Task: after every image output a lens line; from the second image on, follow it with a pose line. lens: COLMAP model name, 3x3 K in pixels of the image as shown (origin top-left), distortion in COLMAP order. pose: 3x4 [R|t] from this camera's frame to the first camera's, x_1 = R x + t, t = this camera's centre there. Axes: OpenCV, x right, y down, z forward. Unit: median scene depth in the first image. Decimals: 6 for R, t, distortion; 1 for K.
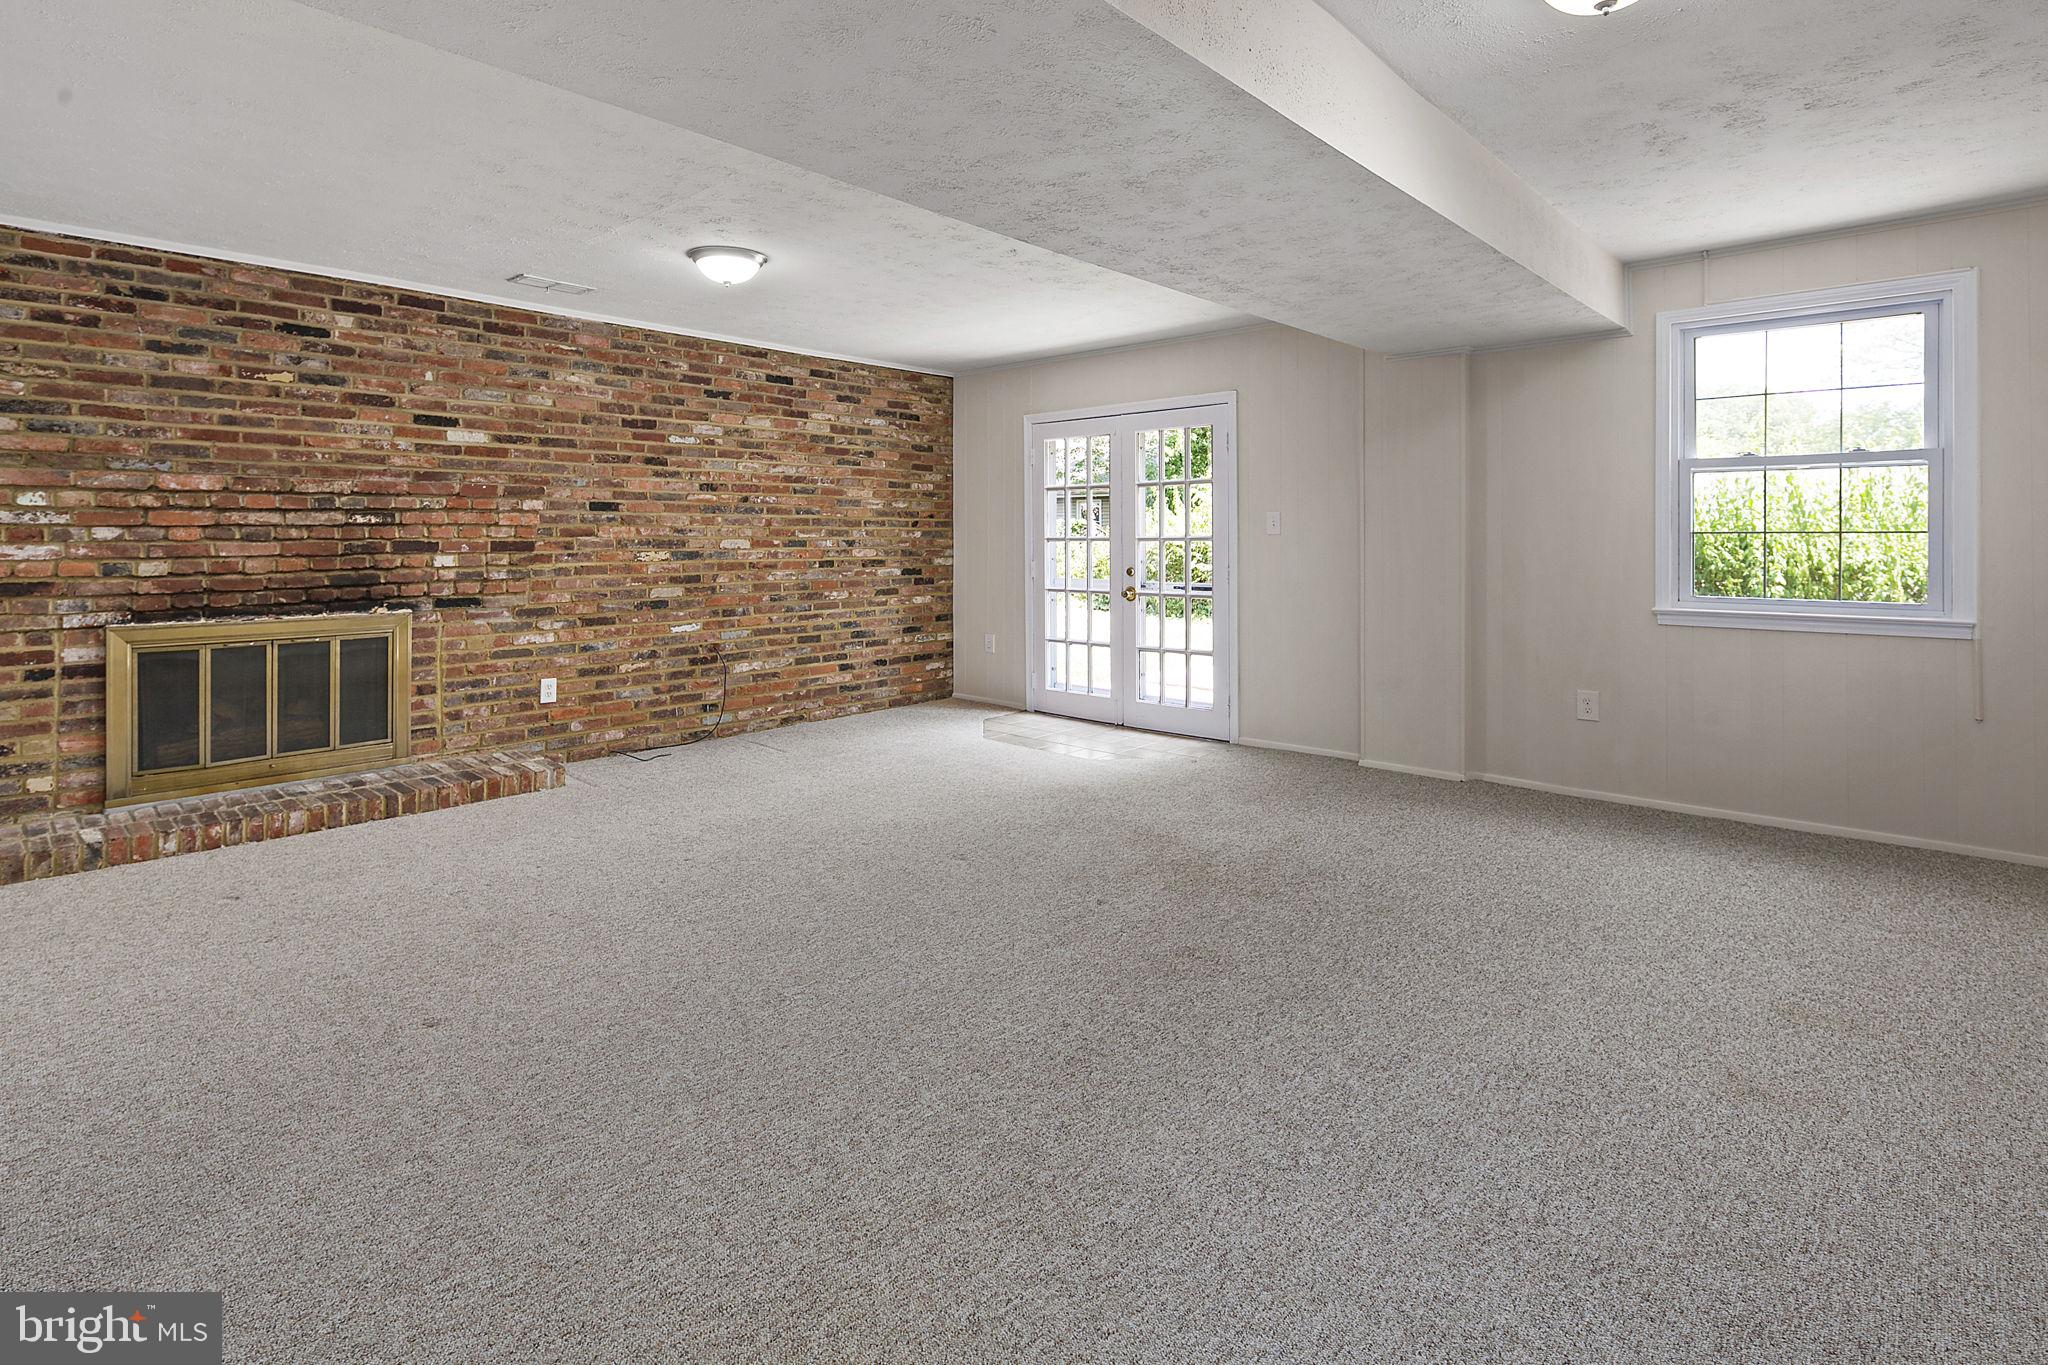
lens RADIAL K [[992.8, 0, 1024.1], [0, 992.8, 636.8], [0, 0, 1]] dist [-0.000486, -0.000490]
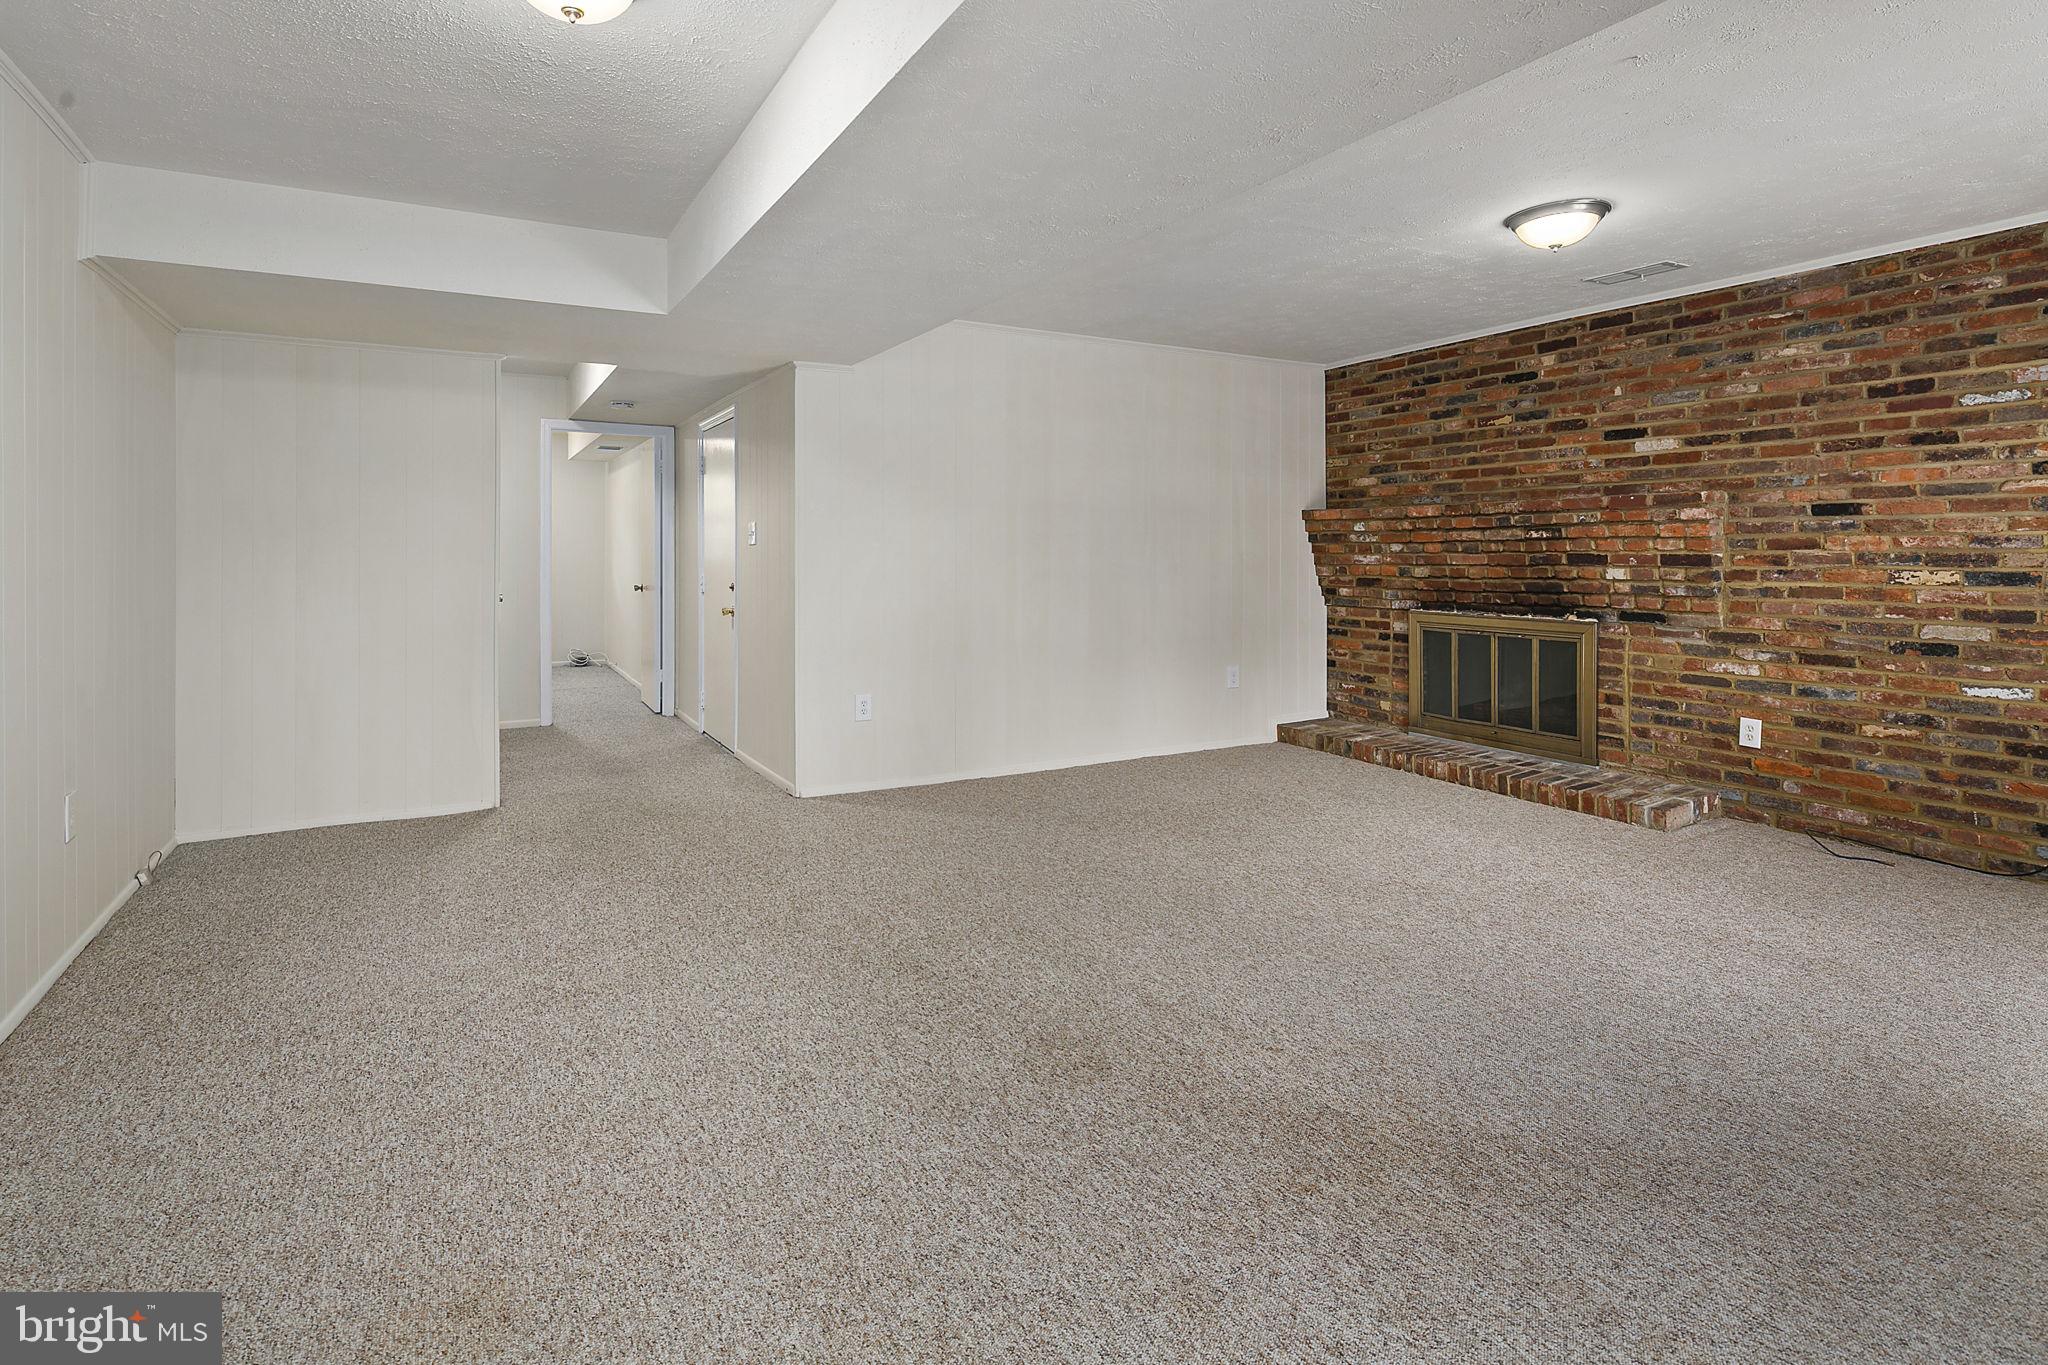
lens RADIAL K [[1031.6, 0, 1009.2], [0, 1031.6, 683.9], [0, 0, 1]] dist [-0.002115, -0.000676]
pose [[-0.333085, 0.120294, -0.935192, 0.607976], [-0.093977, 0.982654, 0.159871, -0.075370], [0.938202, 0.141138, -0.316002, 0.762150]]
